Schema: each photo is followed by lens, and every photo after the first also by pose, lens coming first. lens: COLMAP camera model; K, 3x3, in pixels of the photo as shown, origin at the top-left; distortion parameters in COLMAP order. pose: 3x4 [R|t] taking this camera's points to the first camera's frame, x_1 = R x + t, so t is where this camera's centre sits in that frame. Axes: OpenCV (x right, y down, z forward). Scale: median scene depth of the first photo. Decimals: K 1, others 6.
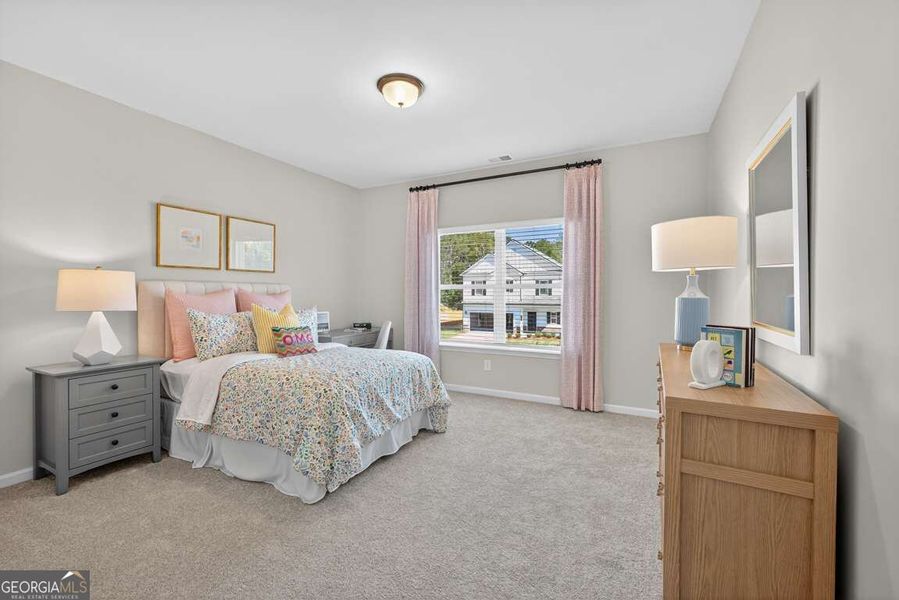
lens RADIAL K [[378.0, 0, 449.5], [0, 378.0, 300.0], [0, 0, 1]] dist [0.000334, 0.000055]
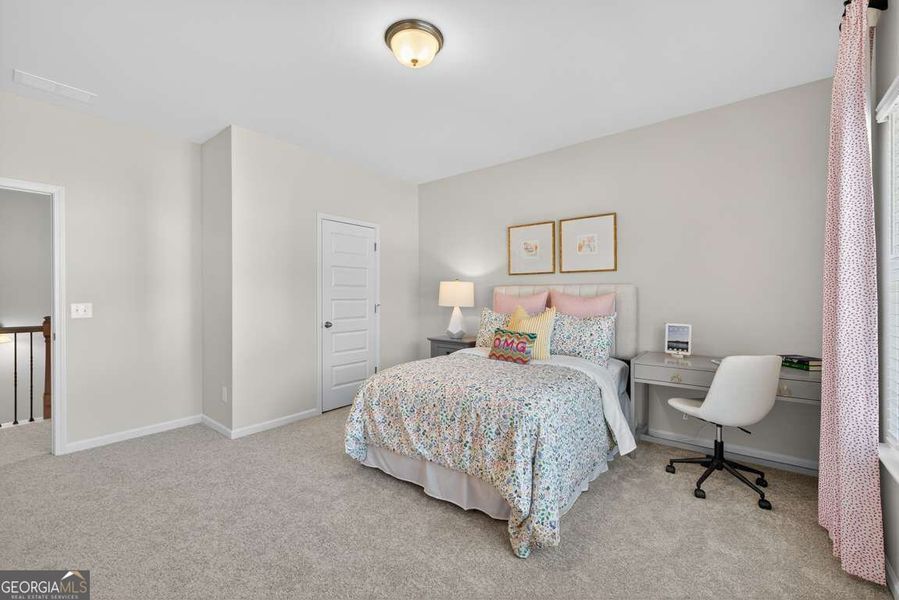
lens RADIAL K [[378.0, 0, 449.5], [0, 378.0, 300.0], [0, 0, 1]] dist [0.000334, 0.000055]
pose [[-0.200485, 0.010906, -0.979636, 0.509800], [-0.017849, 0.999731, 0.014782, -0.016453], [0.979534, 0.020449, -0.200236, 0.974692]]
